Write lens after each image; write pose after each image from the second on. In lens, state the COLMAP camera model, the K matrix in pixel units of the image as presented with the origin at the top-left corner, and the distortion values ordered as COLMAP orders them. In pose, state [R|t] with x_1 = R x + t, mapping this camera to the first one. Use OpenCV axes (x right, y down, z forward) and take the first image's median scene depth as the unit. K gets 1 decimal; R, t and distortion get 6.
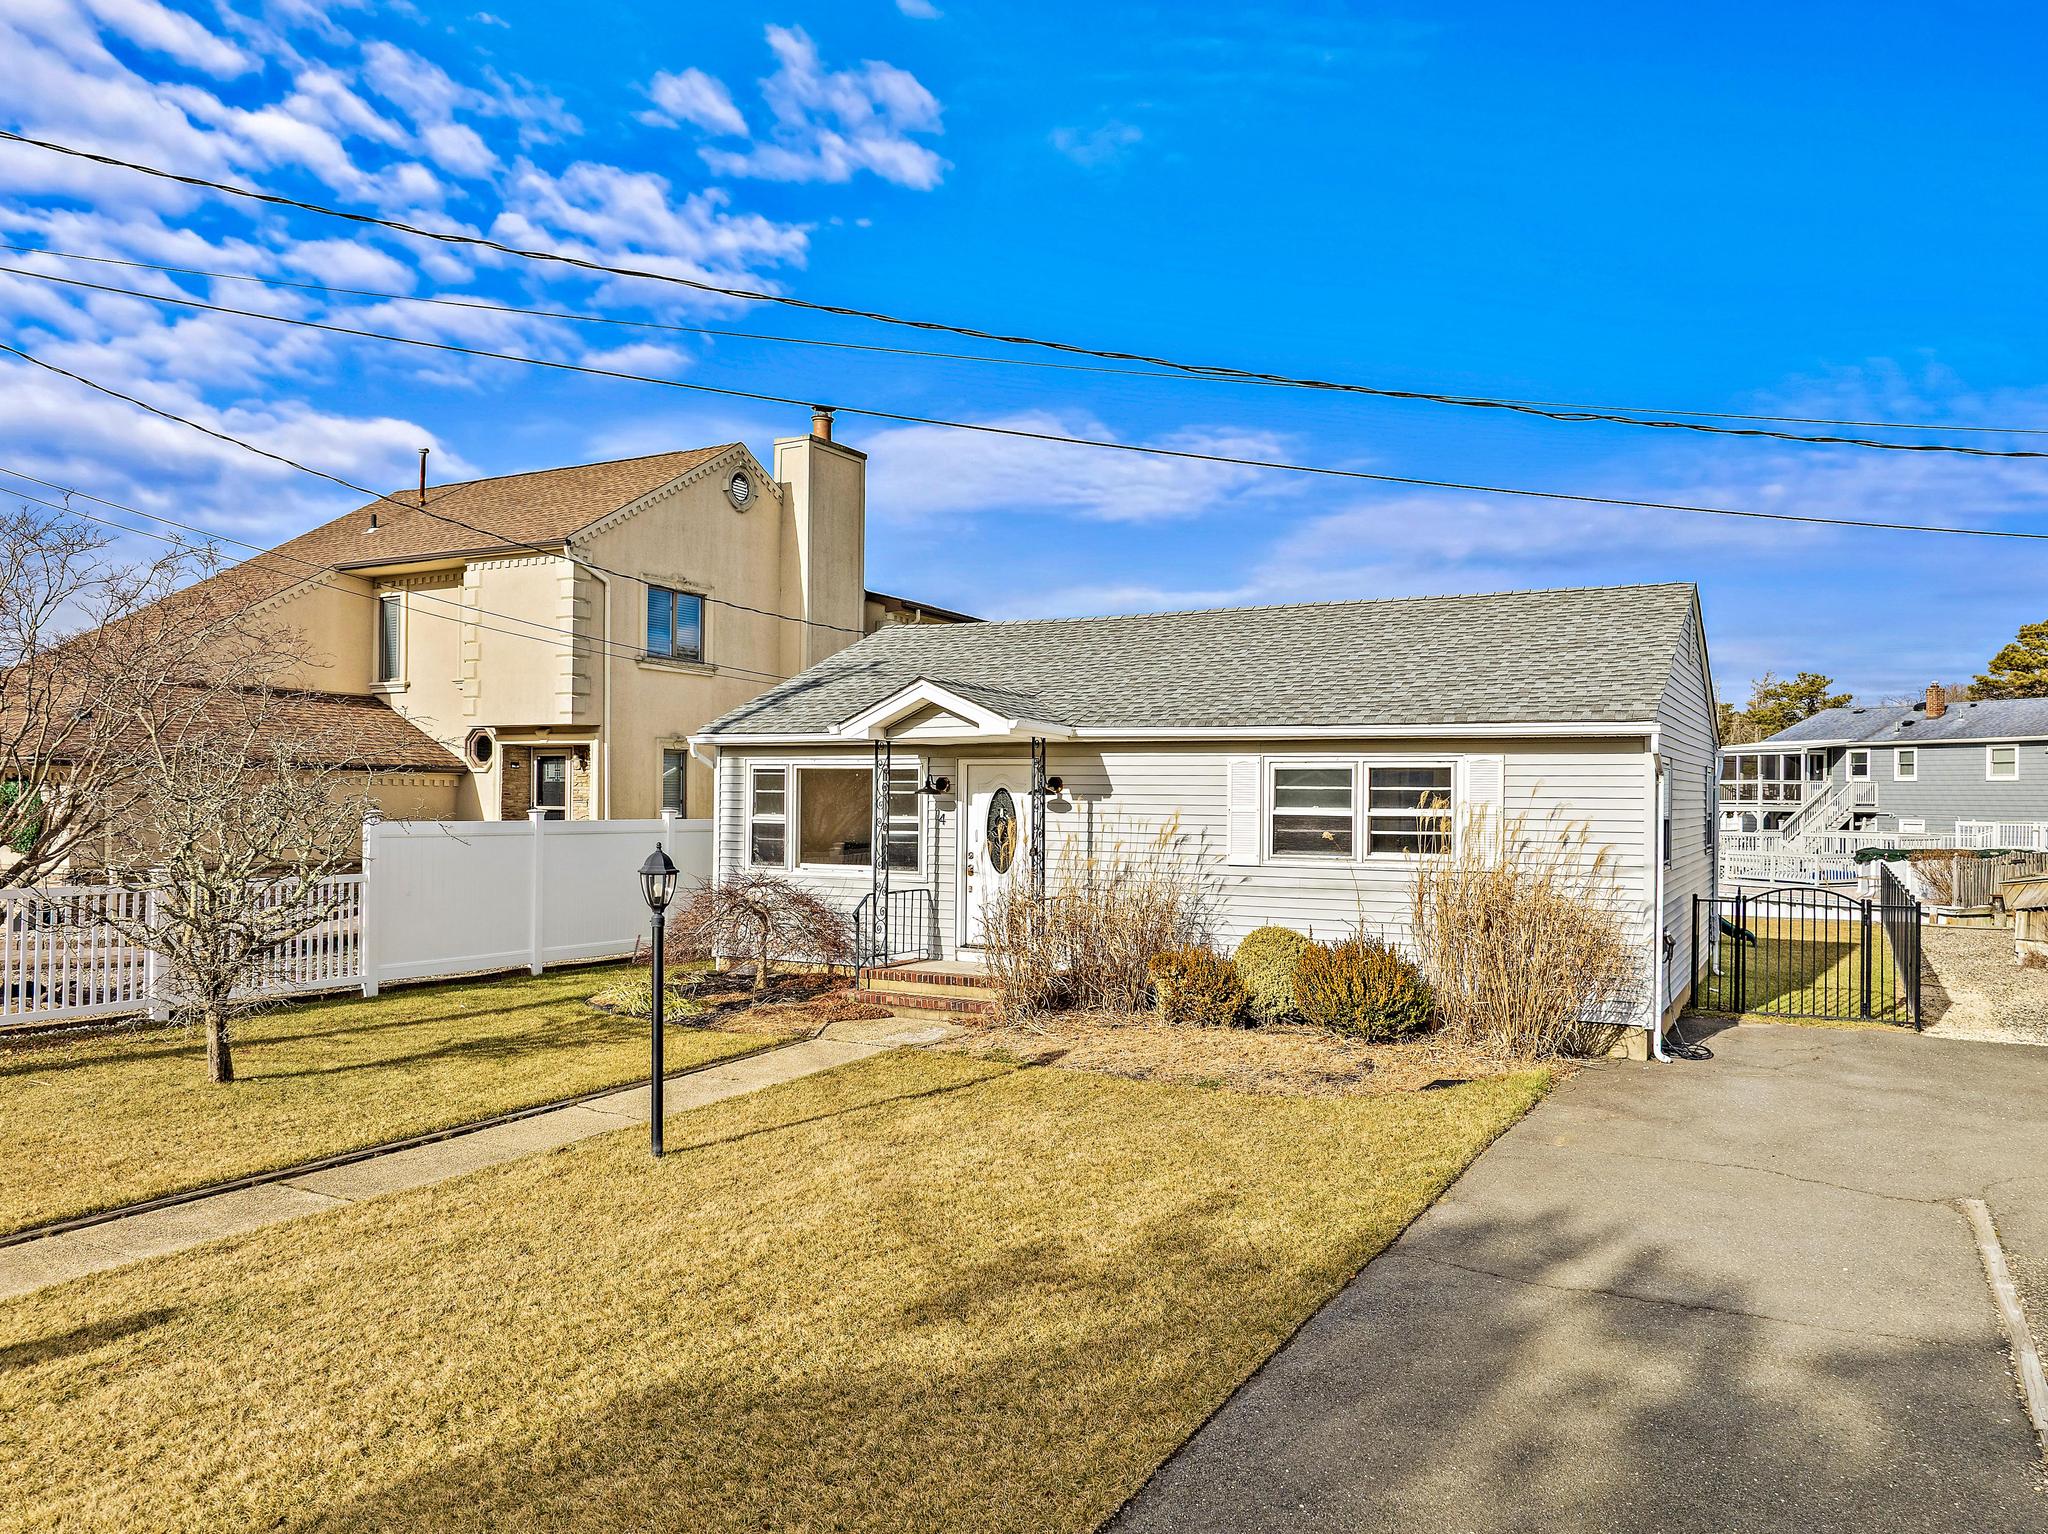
lens RADIAL K [[1412.1, 0, 1024.0], [0, 1412.1, 767.0], [0, 0, 1]] dist [-0.047489, 0.001240]
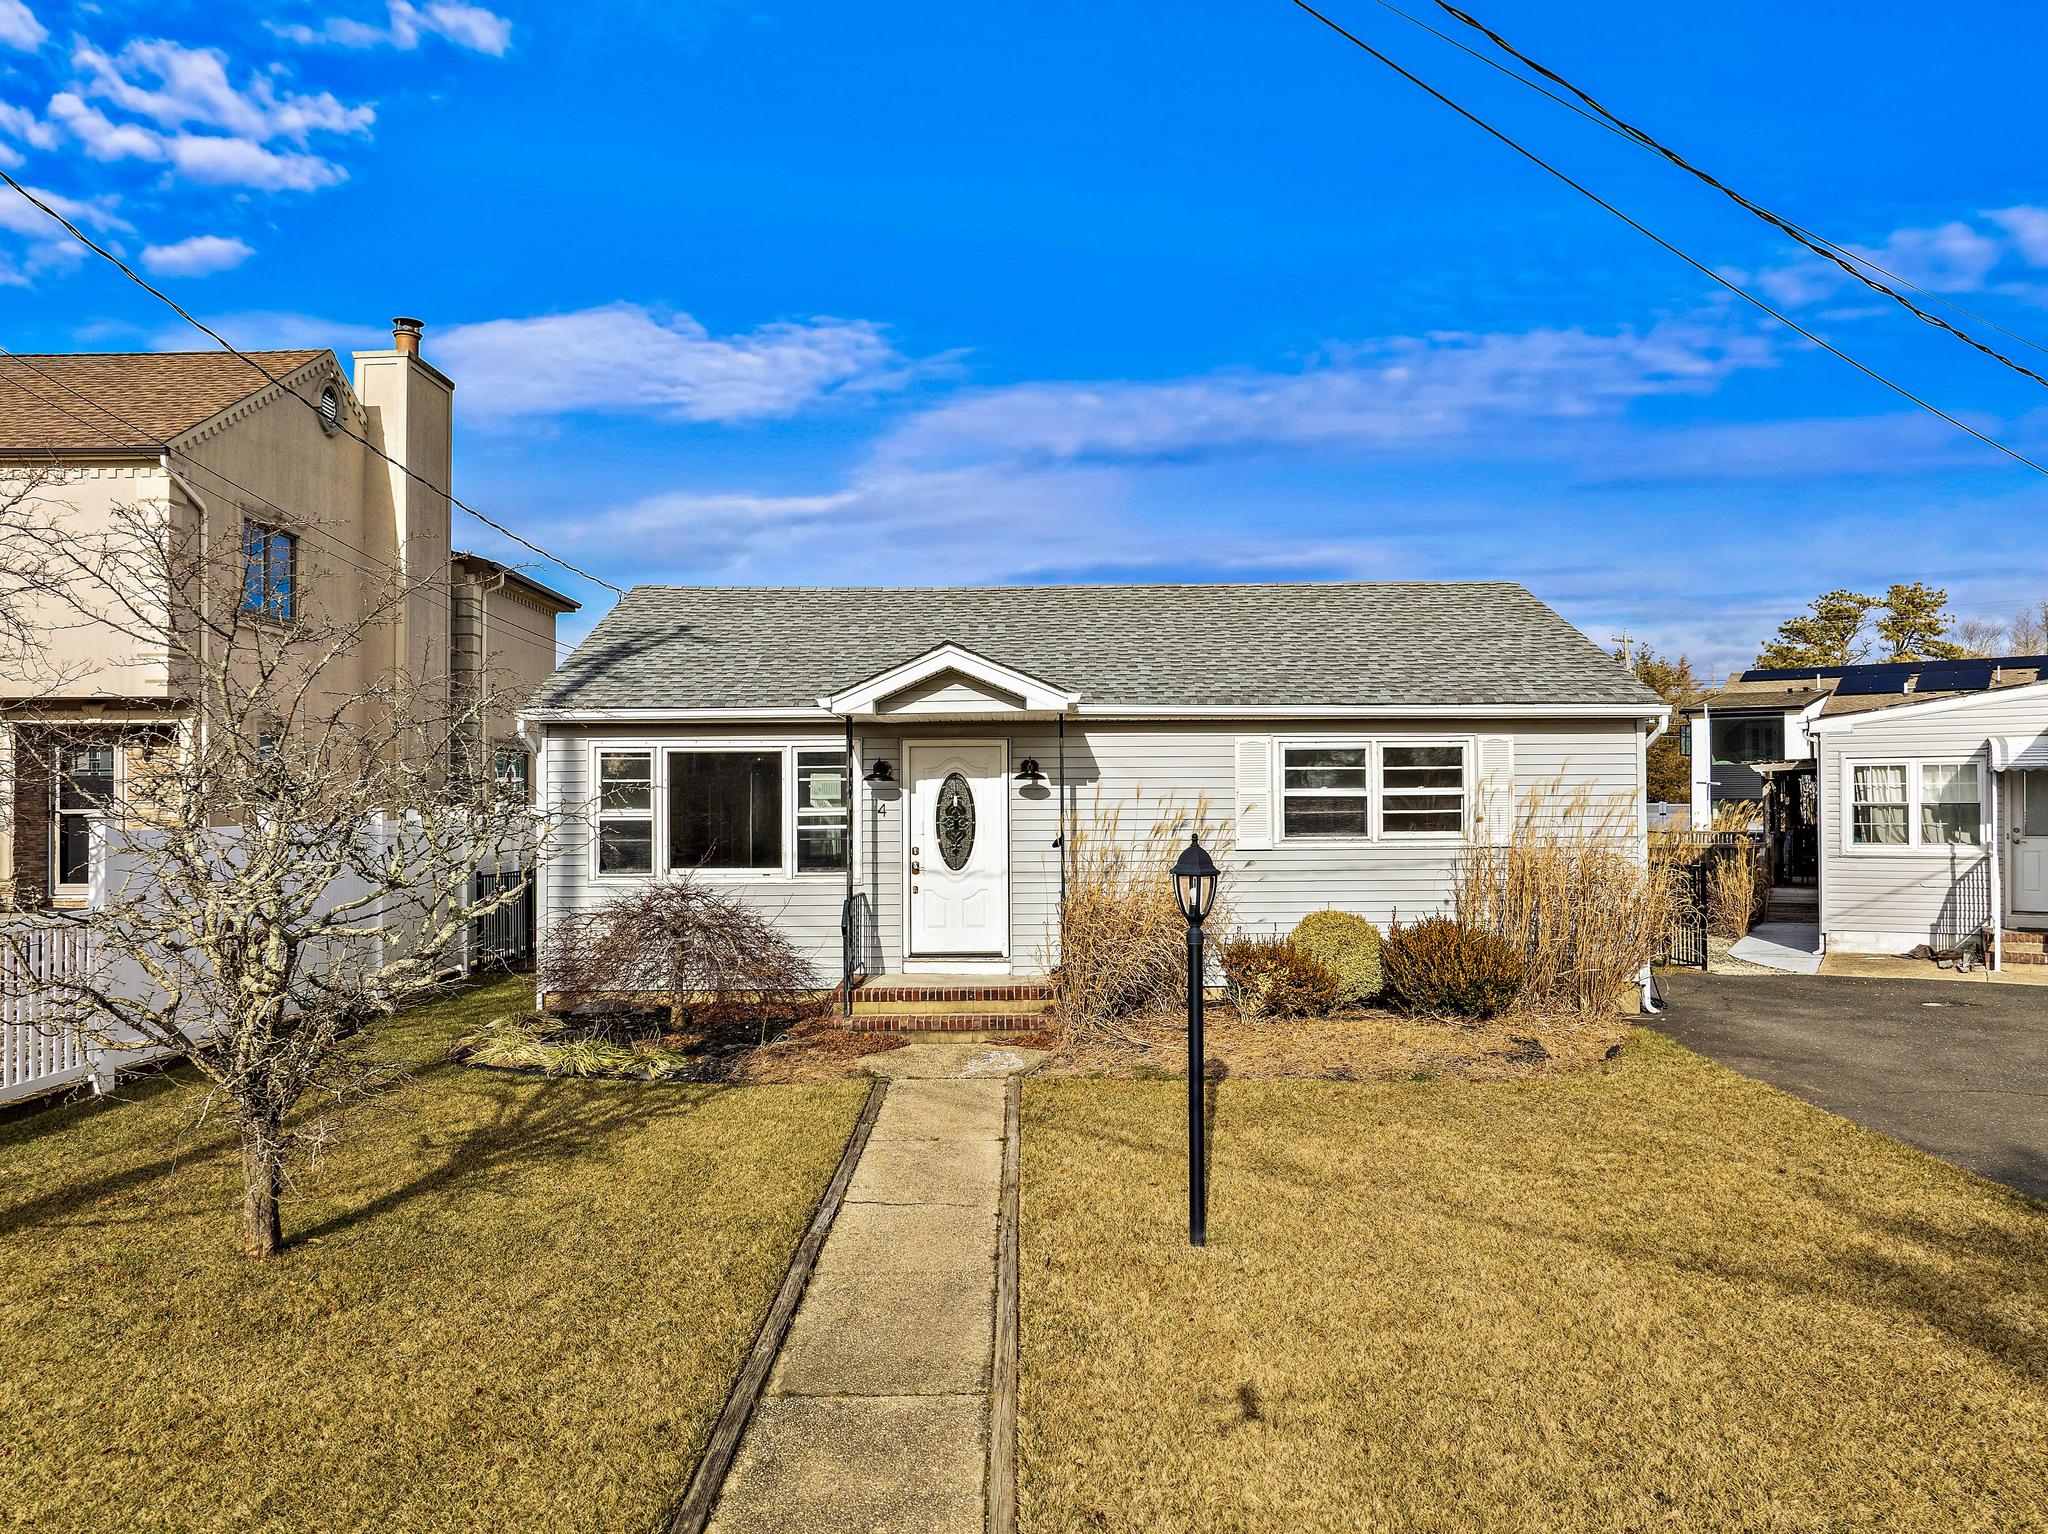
lens RADIAL K [[1405.0, 0, 1024.0], [0, 1405.0, 767.0], [0, 0, 1]] dist [-0.039028, 0.001238]
pose [[0.881921, -0.006092, 0.471358, -0.404122], [0.004570, 0.999980, 0.004372, 0.007860], [-0.471375, -0.001702, 0.881931, 0.216613]]
